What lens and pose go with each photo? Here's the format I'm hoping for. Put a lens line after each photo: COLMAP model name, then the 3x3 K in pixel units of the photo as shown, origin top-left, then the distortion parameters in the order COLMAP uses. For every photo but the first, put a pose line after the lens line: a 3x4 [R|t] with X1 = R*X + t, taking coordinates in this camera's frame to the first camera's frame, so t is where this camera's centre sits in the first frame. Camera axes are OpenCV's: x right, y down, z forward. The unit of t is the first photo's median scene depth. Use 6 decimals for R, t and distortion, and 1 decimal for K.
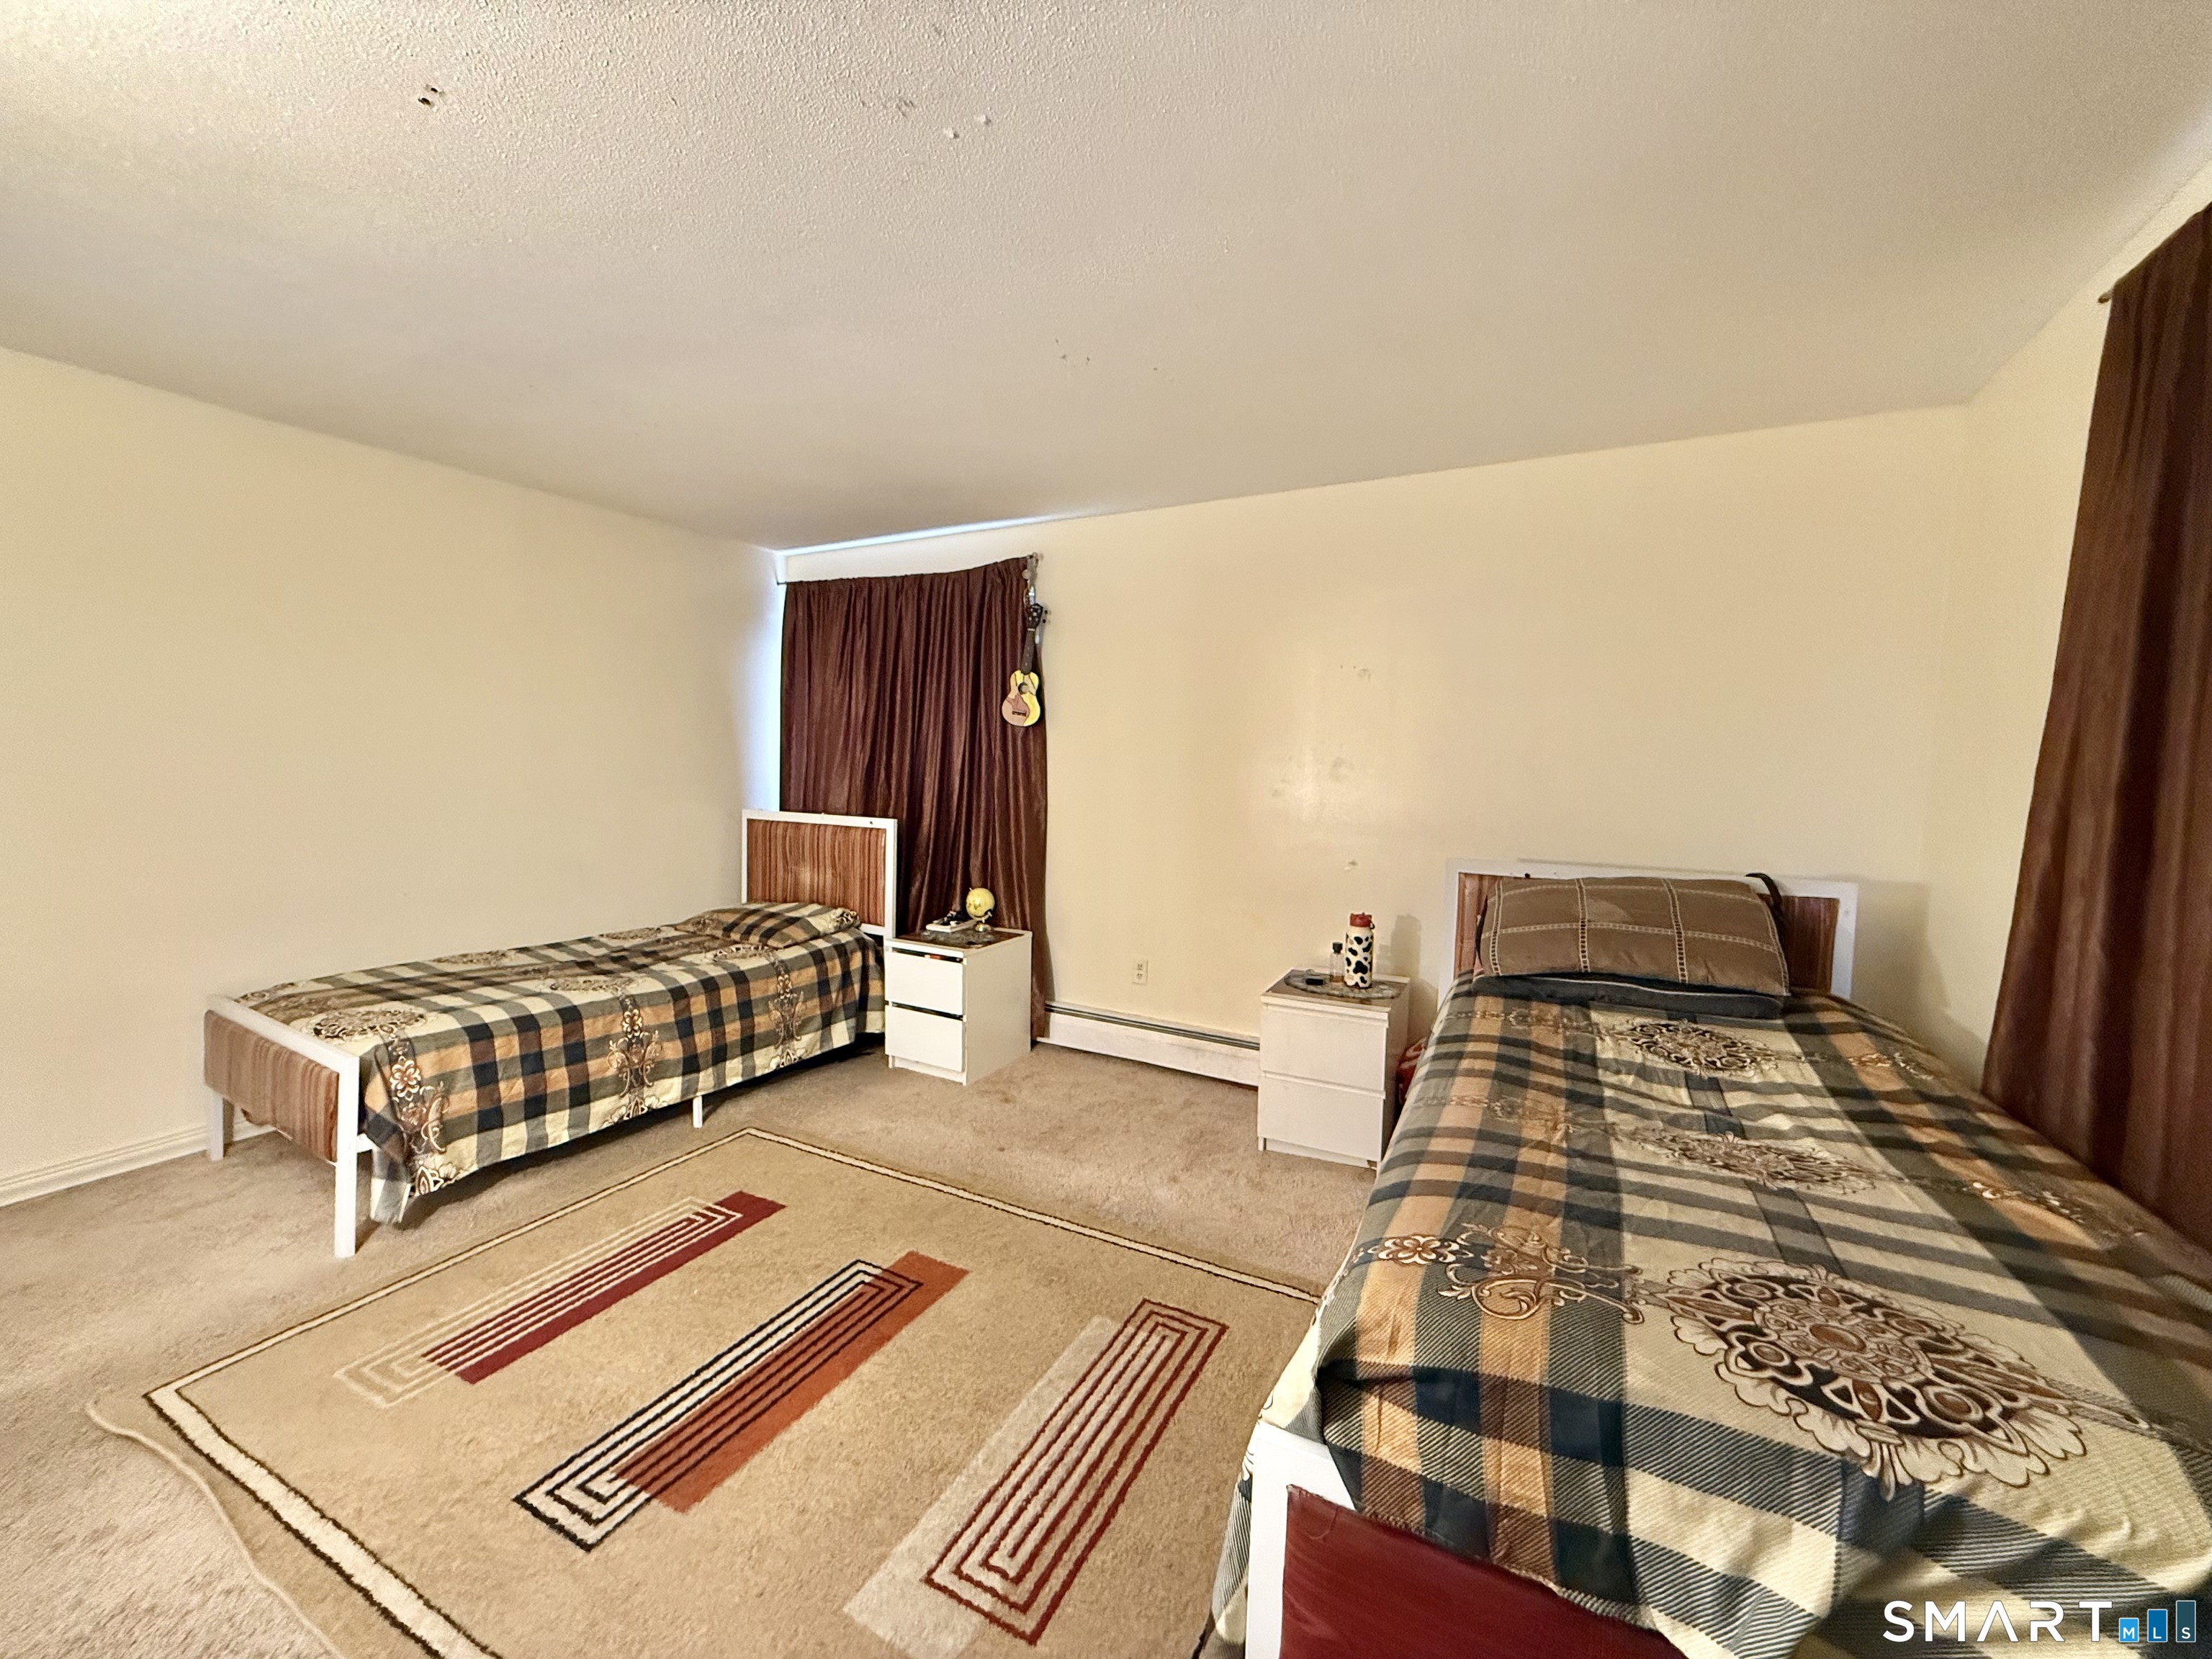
lens RADIAL K [[879.5, 0, 1099.1], [0, 879.5, 840.6], [0, 0, 1]] dist [0.003163, -0.000249]
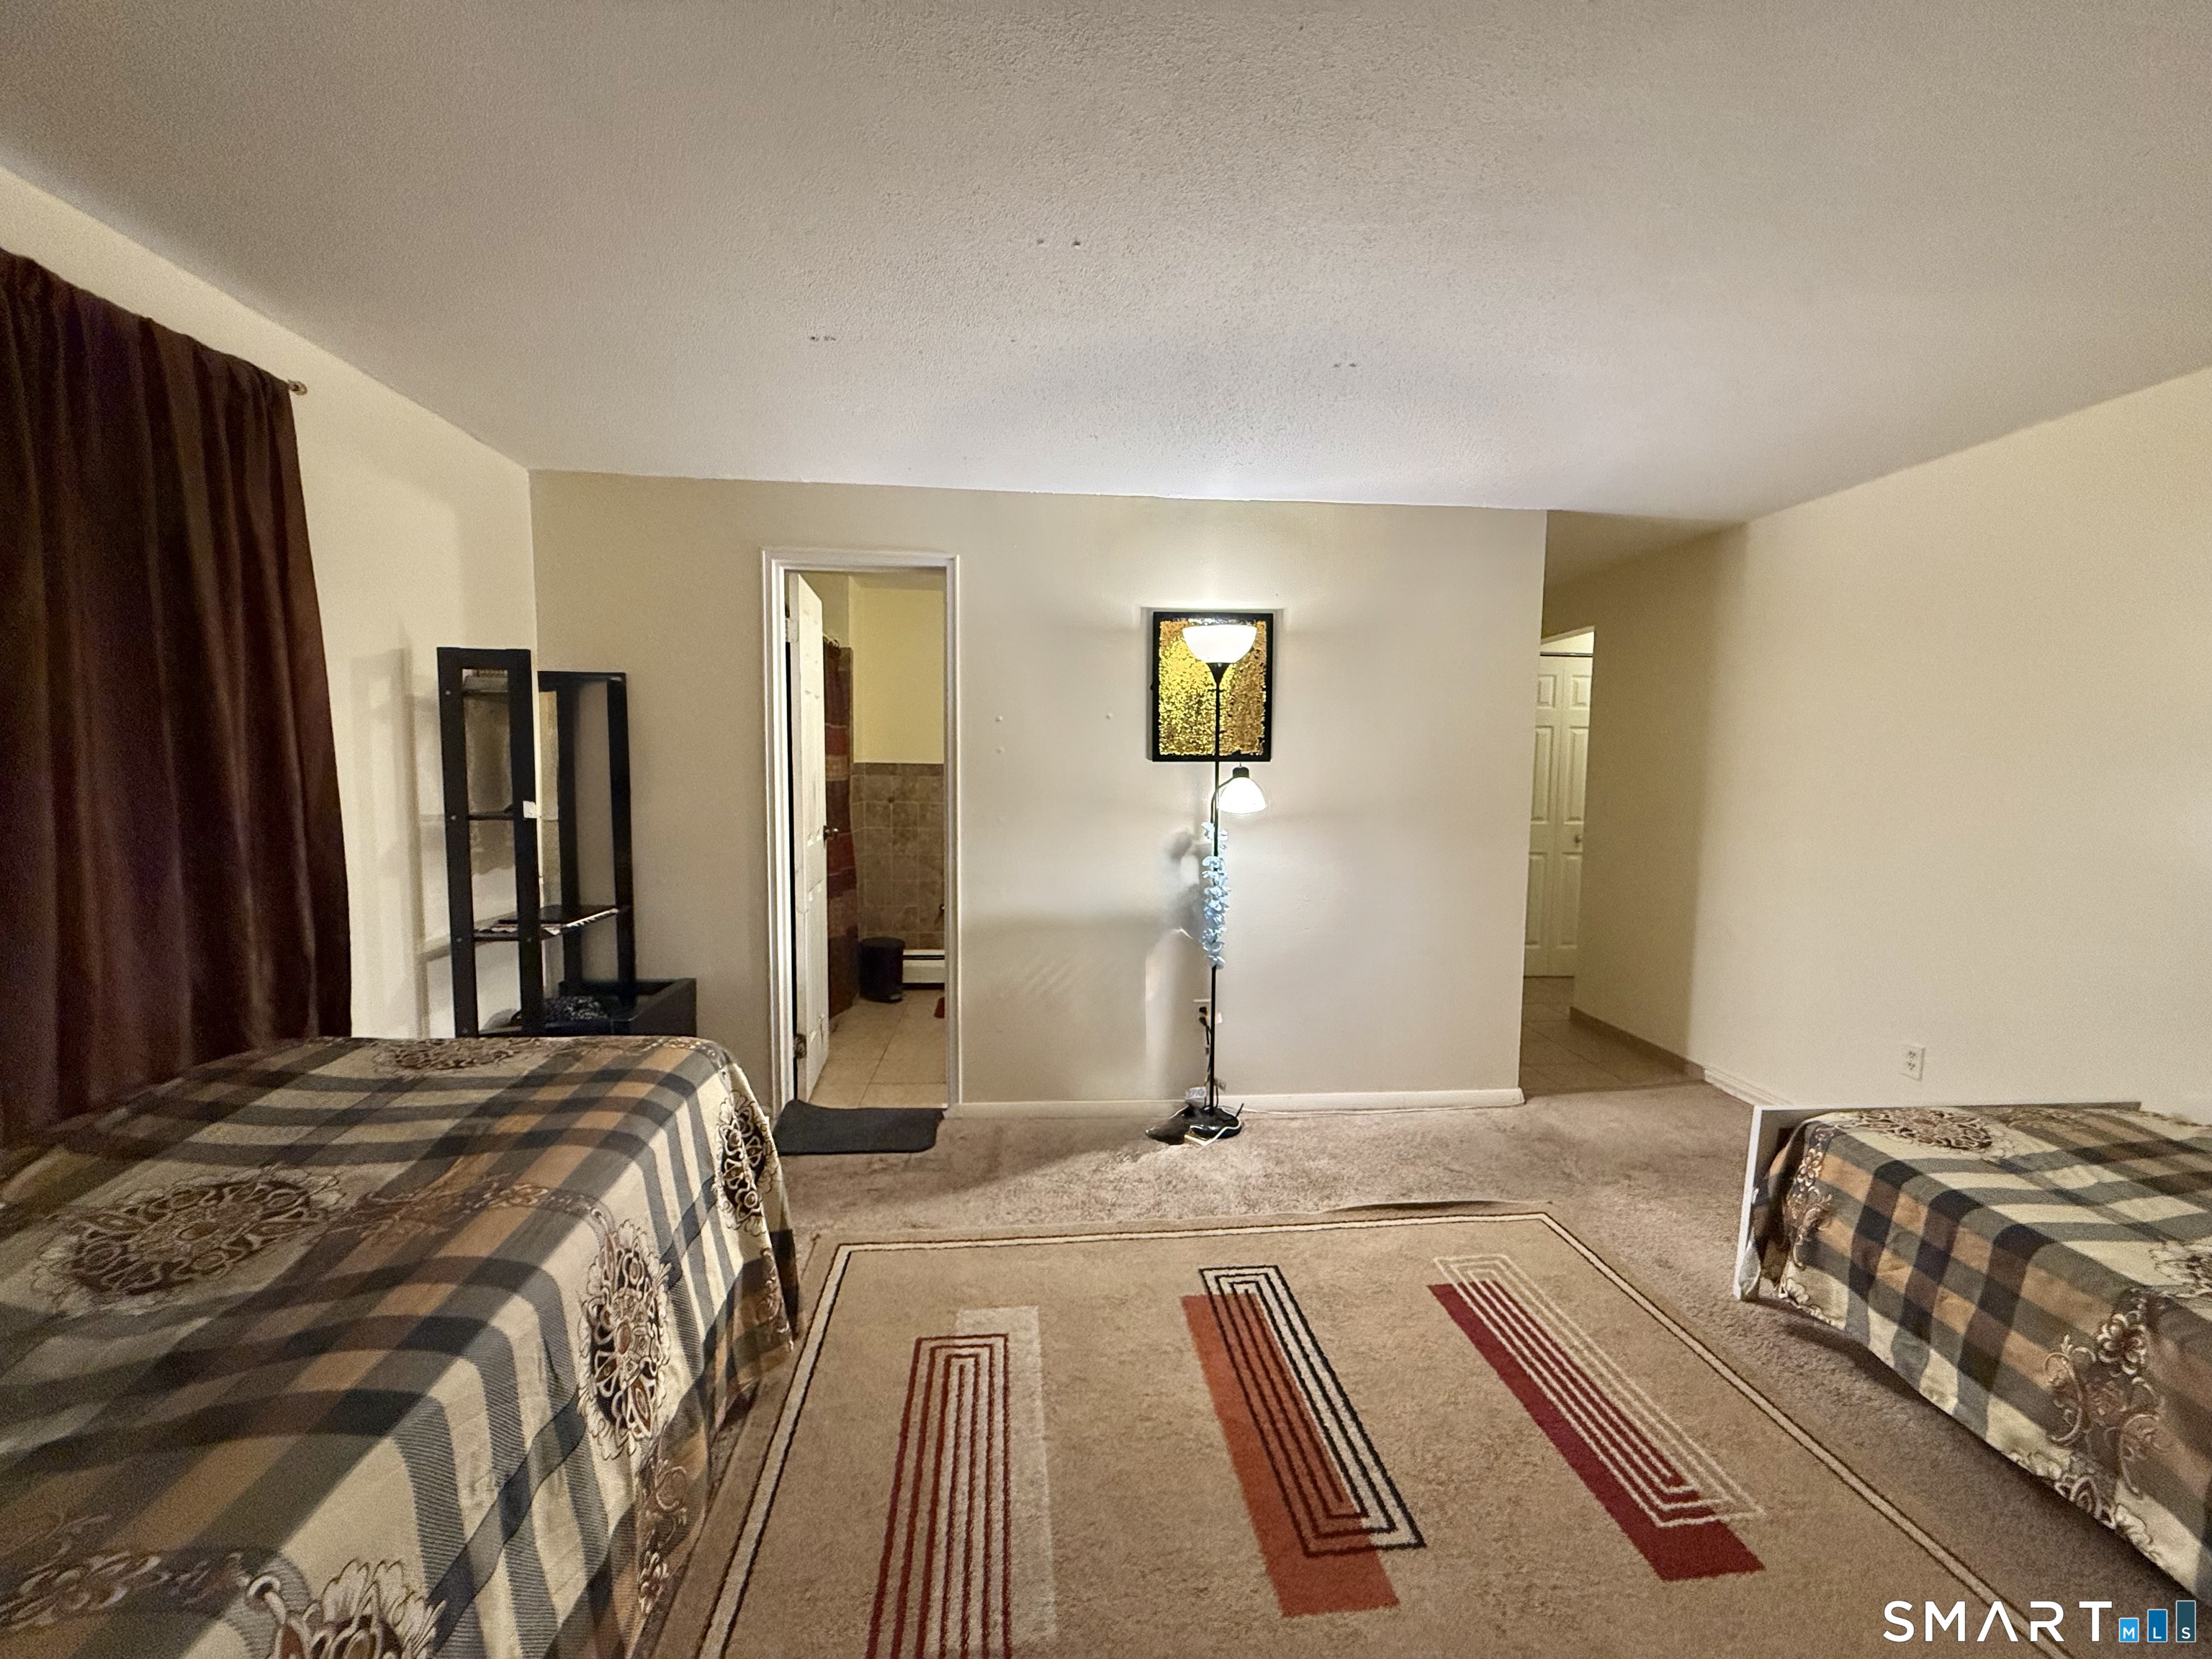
lens RADIAL K [[879.5, 0, 1098.1], [0, 879.5, 838.9], [0, 0, 1]] dist [0.003163, -0.000249]
pose [[-0.830918, 0.020393, -0.556021, 0.332998], [-0.079805, 0.984627, 0.155374, -0.154373], [0.550642, 0.173476, -0.816517, 1.496782]]
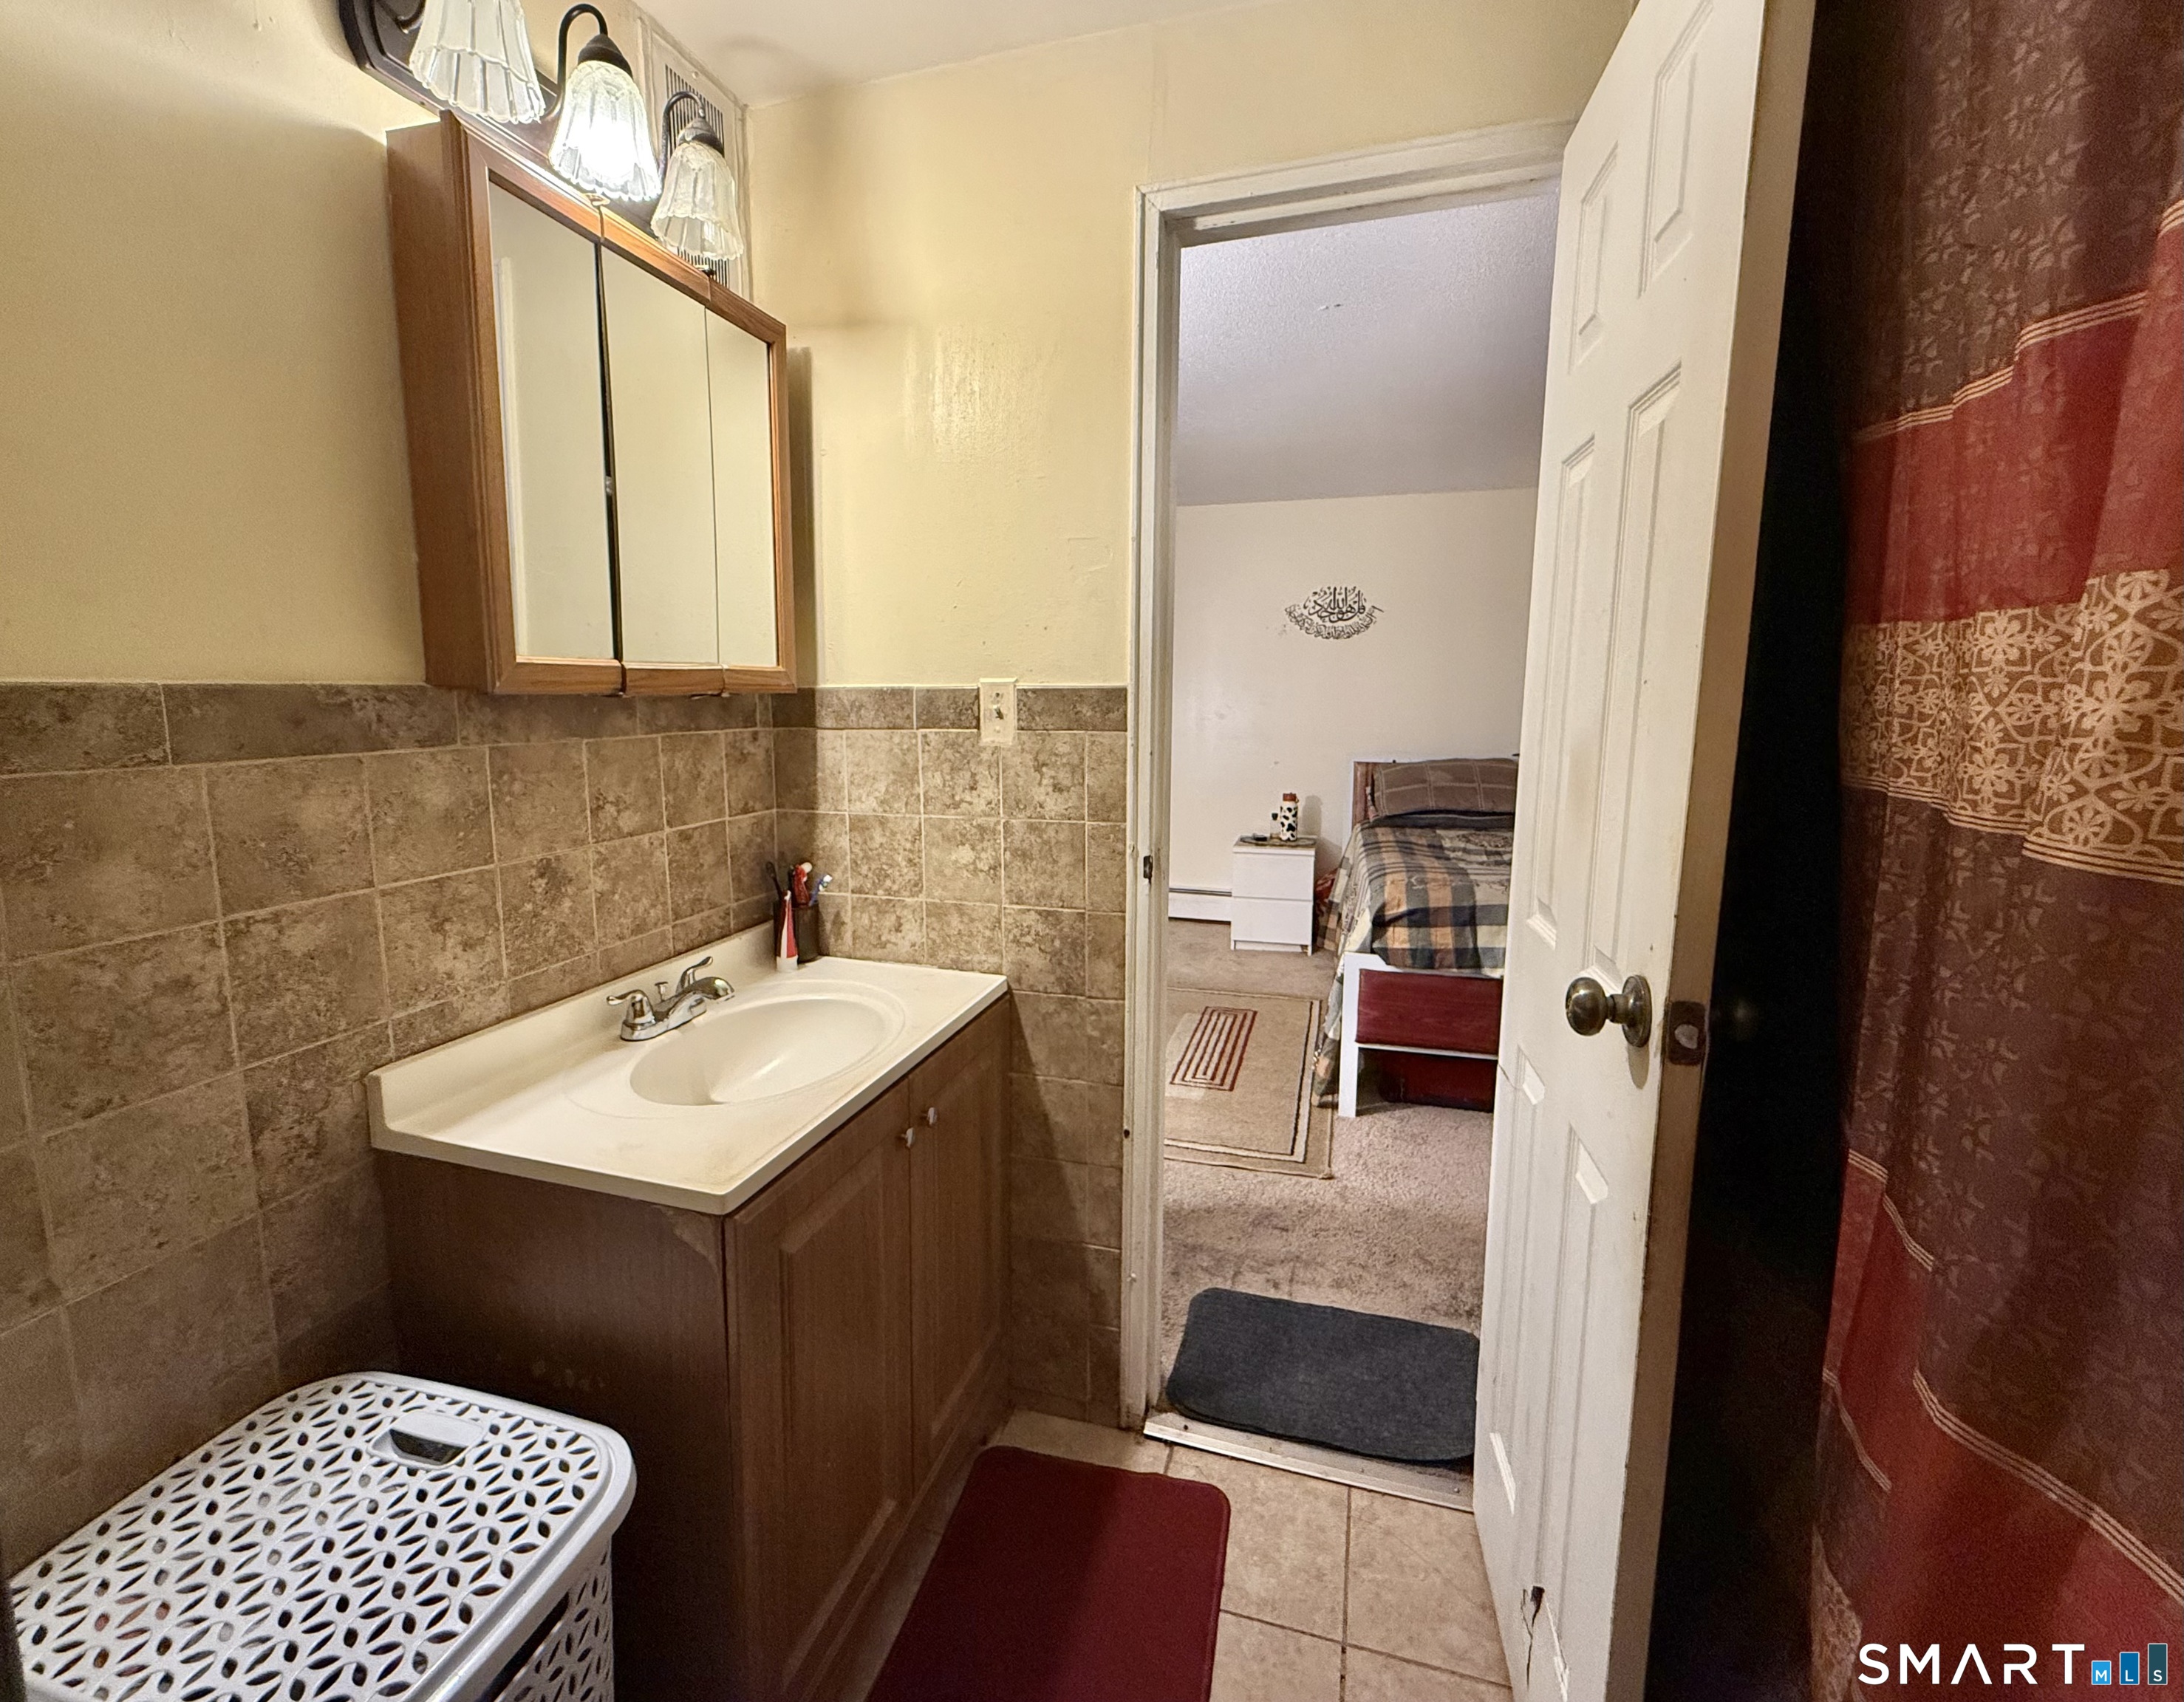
lens RADIAL K [[942.9, 0, 1089.0], [0, 942.9, 838.7], [0, 0, 1]] dist [0.001211, 0.000113]
pose [[0.977023, -0.046683, 0.207957, -0.584079], [0.033777, 0.997301, 0.065187, 0.066341], [-0.210439, -0.056666, 0.975963, -0.798708]]
